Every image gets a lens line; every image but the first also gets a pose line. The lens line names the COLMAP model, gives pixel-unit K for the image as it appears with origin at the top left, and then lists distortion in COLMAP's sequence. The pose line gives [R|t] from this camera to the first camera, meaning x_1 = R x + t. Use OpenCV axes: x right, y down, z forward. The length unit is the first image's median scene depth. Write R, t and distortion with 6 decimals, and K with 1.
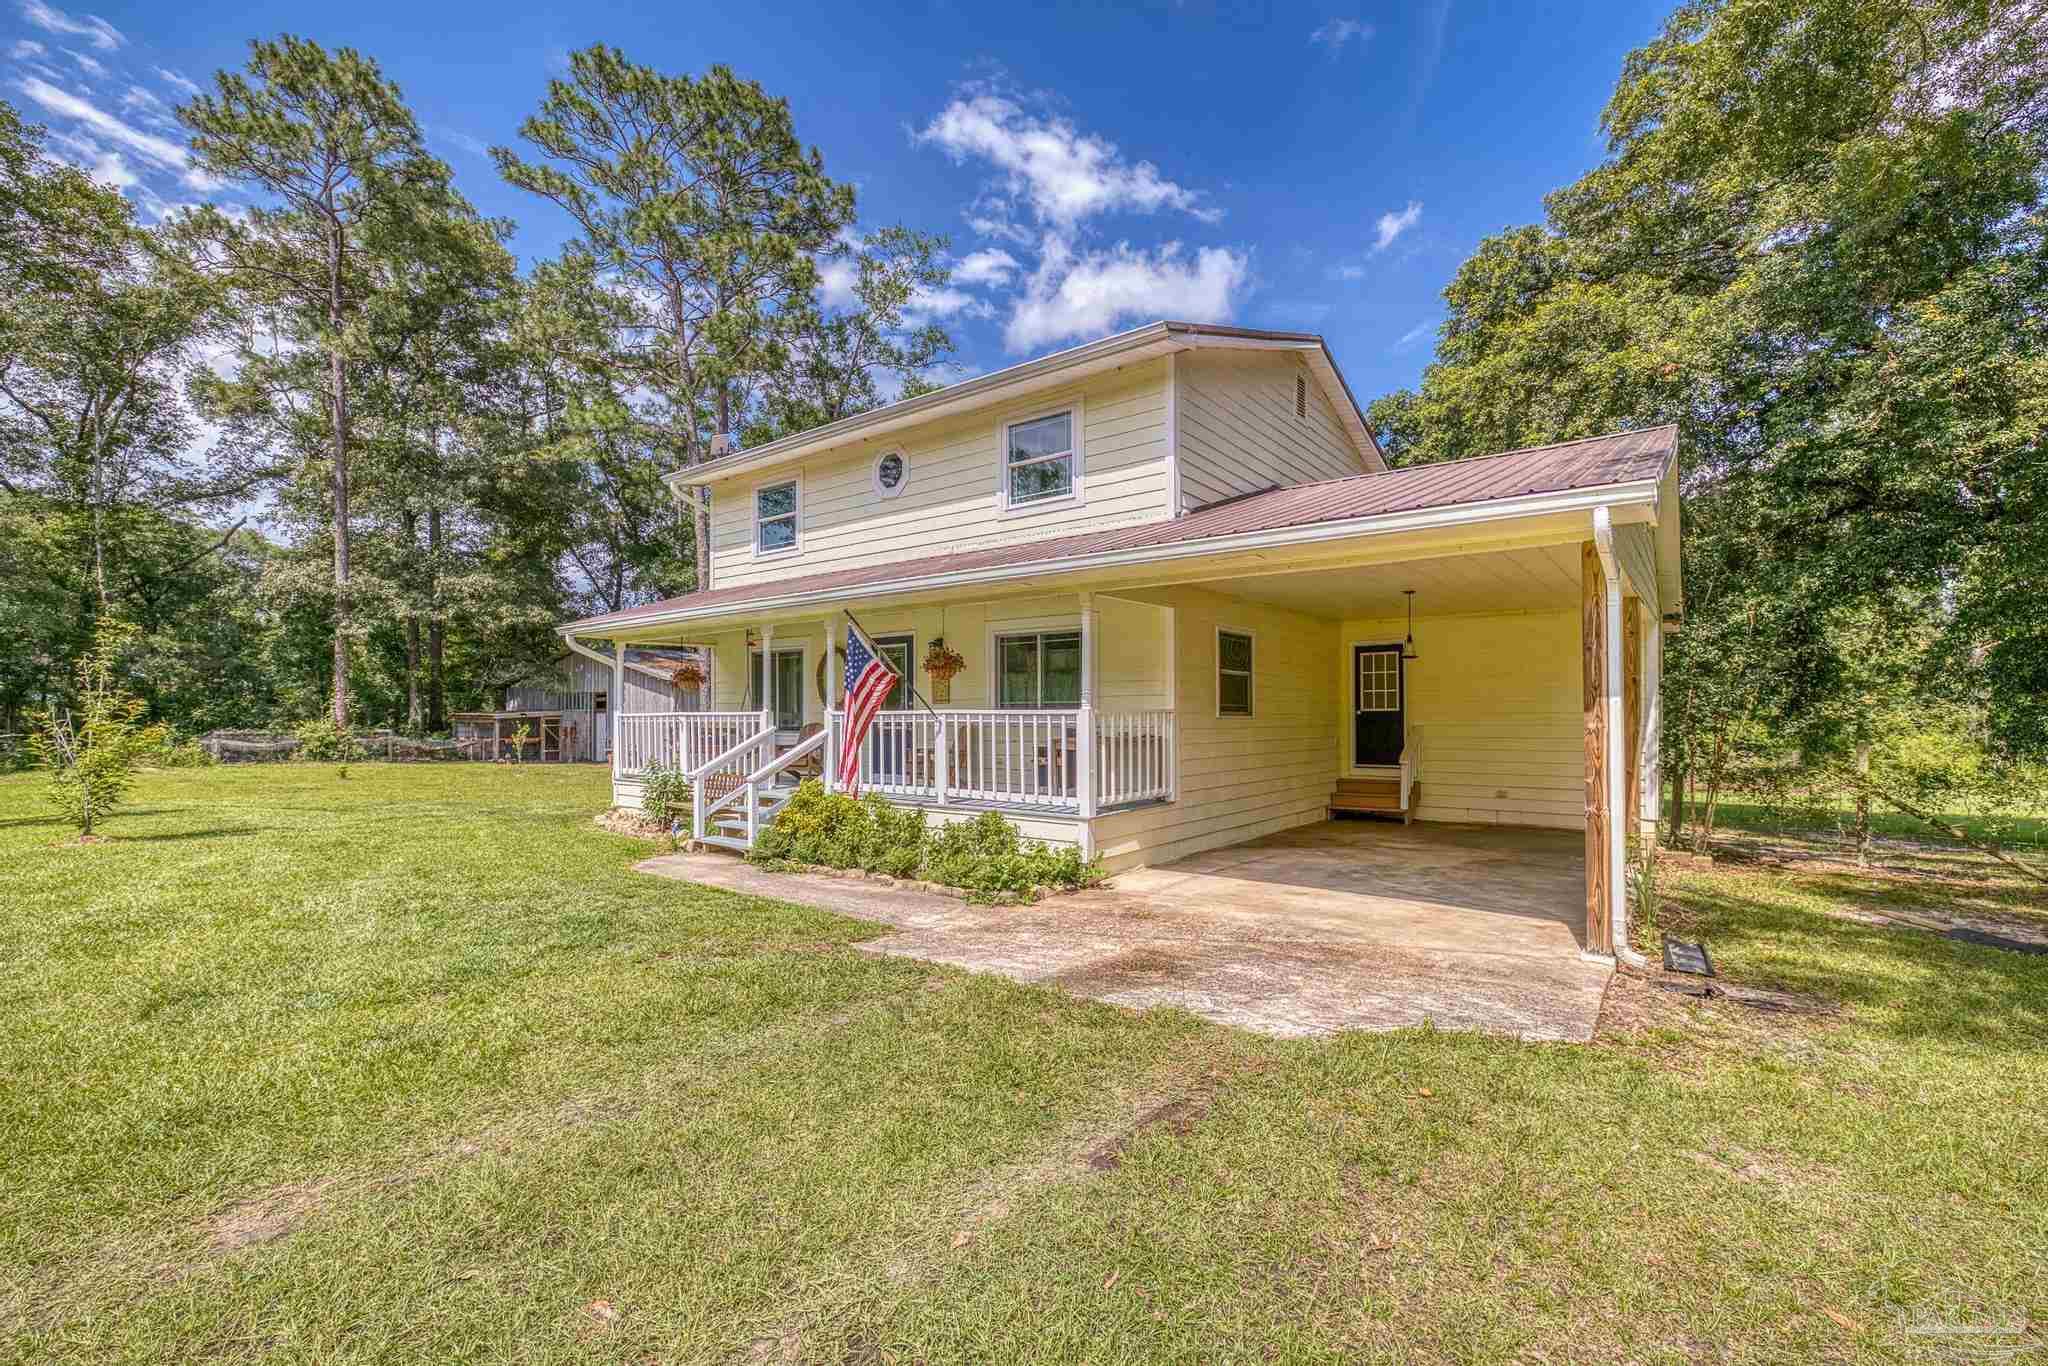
lens RADIAL K [[867.7, 0, 1026.7], [0, 867.7, 709.2], [0, 0, 1]] dist [0.000235, -0.000056]
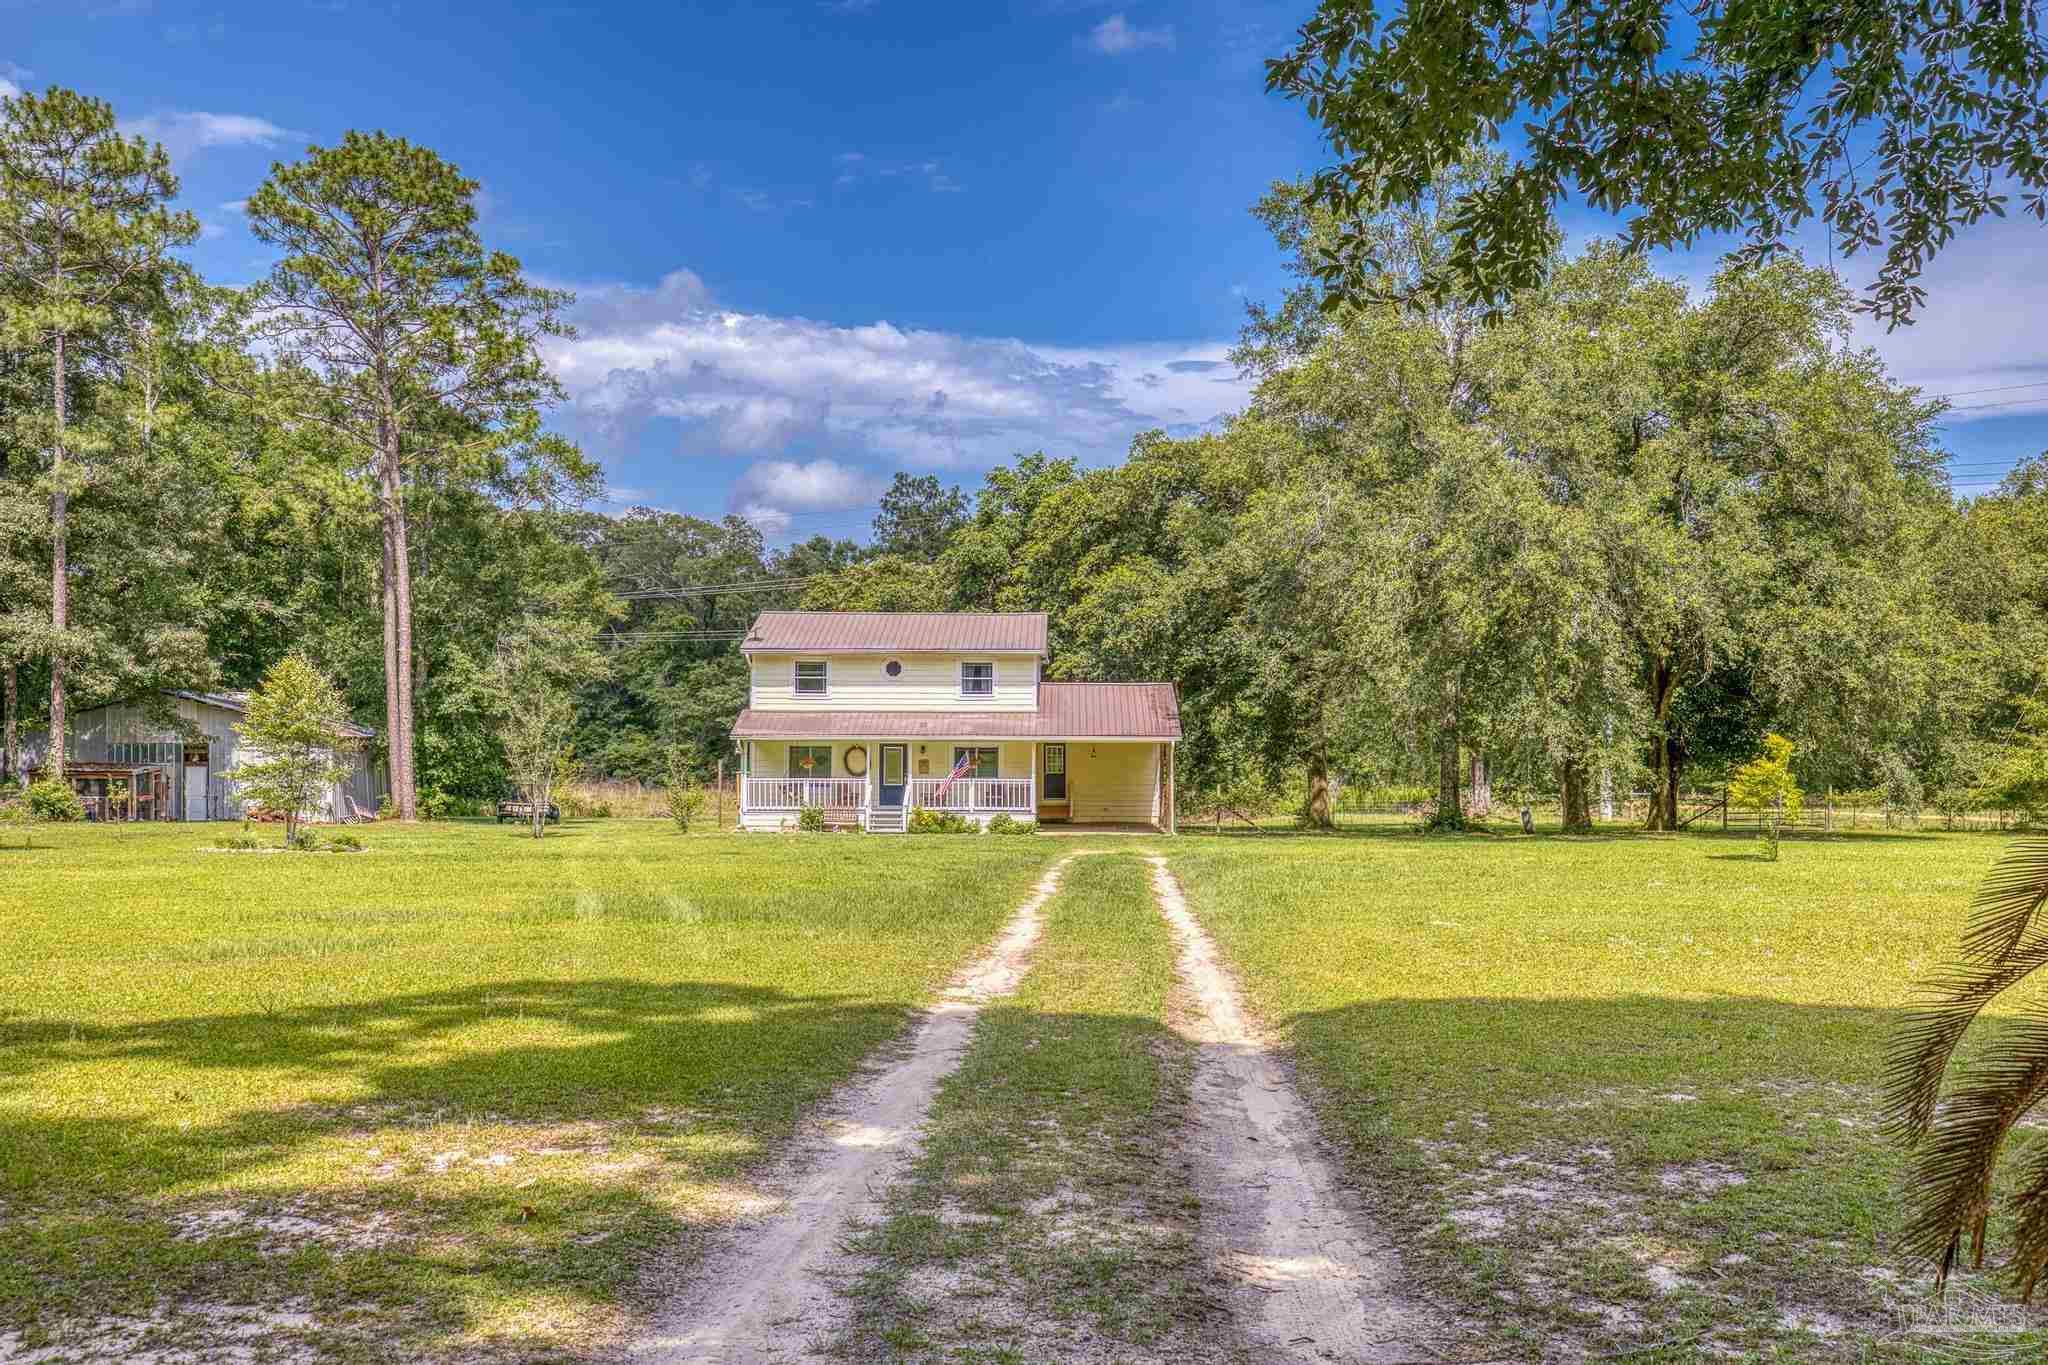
lens RADIAL K [[2093.4, 0, 1024.0], [0, 2093.4, 682.5], [0, 0, 1]] dist [-0.009366, -0.008331]
pose [[0.802189, 0.011238, 0.596964, -2.736497], [-0.007142, 0.999932, -0.009226, -0.170770], [-0.597027, 0.003138, 0.802215, -3.102998]]
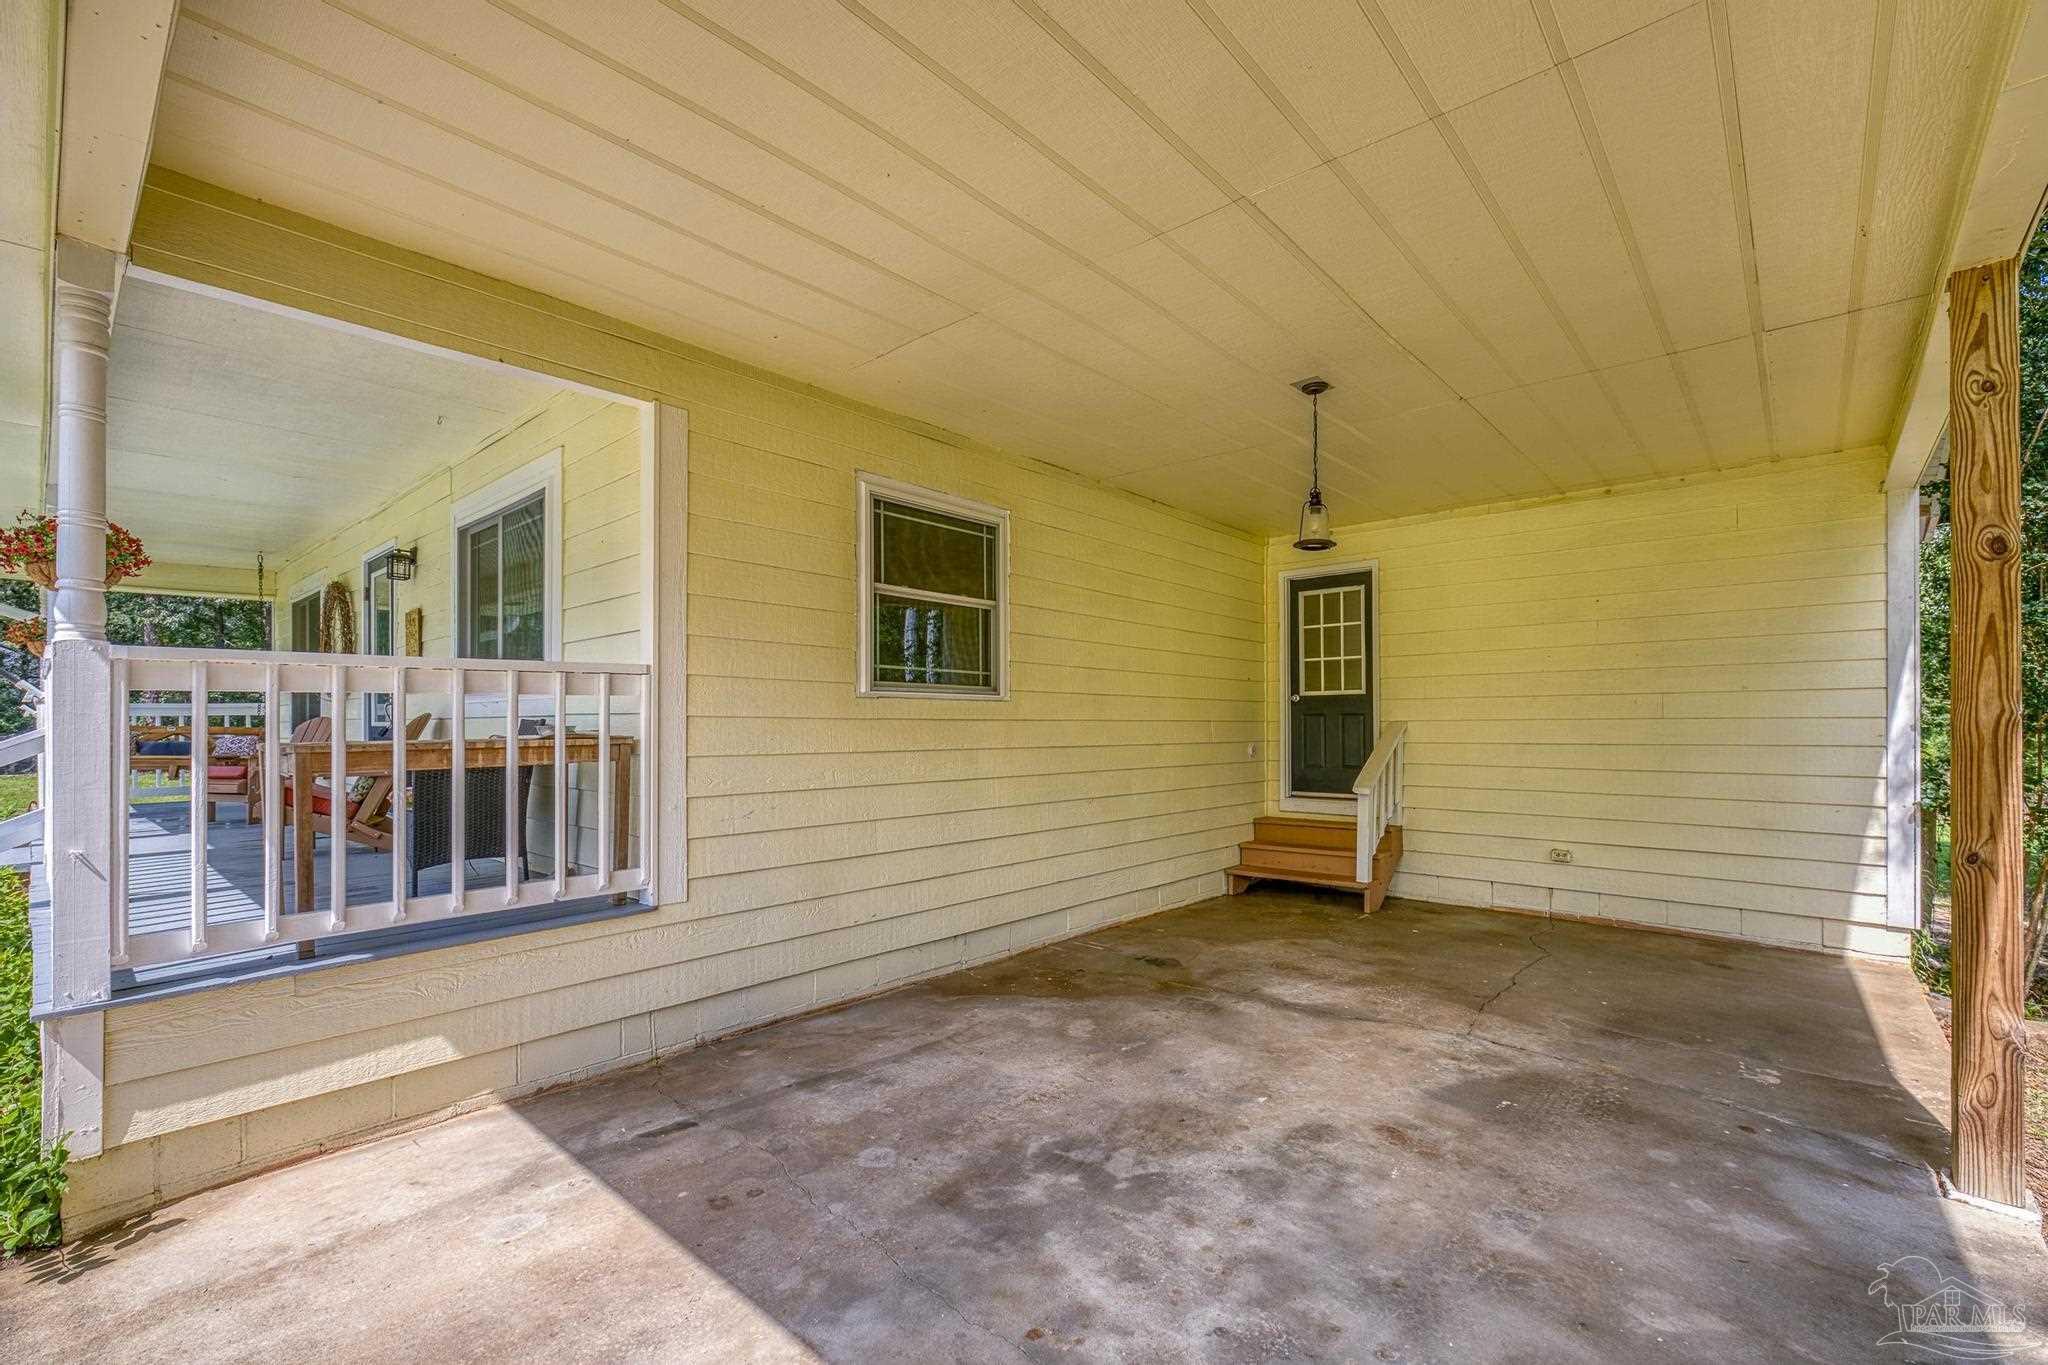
lens RADIAL K [[887.7, 0, 1014.4], [0, 887.7, 712.2], [0, 0, 1]] dist [0.009815, -0.000207]
pose [[0.997892, -0.002388, -0.064859, 0.256864], [0.001989, 0.999979, -0.006213, 0.017317], [0.064872, 0.006071, 0.997875, 0.449426]]
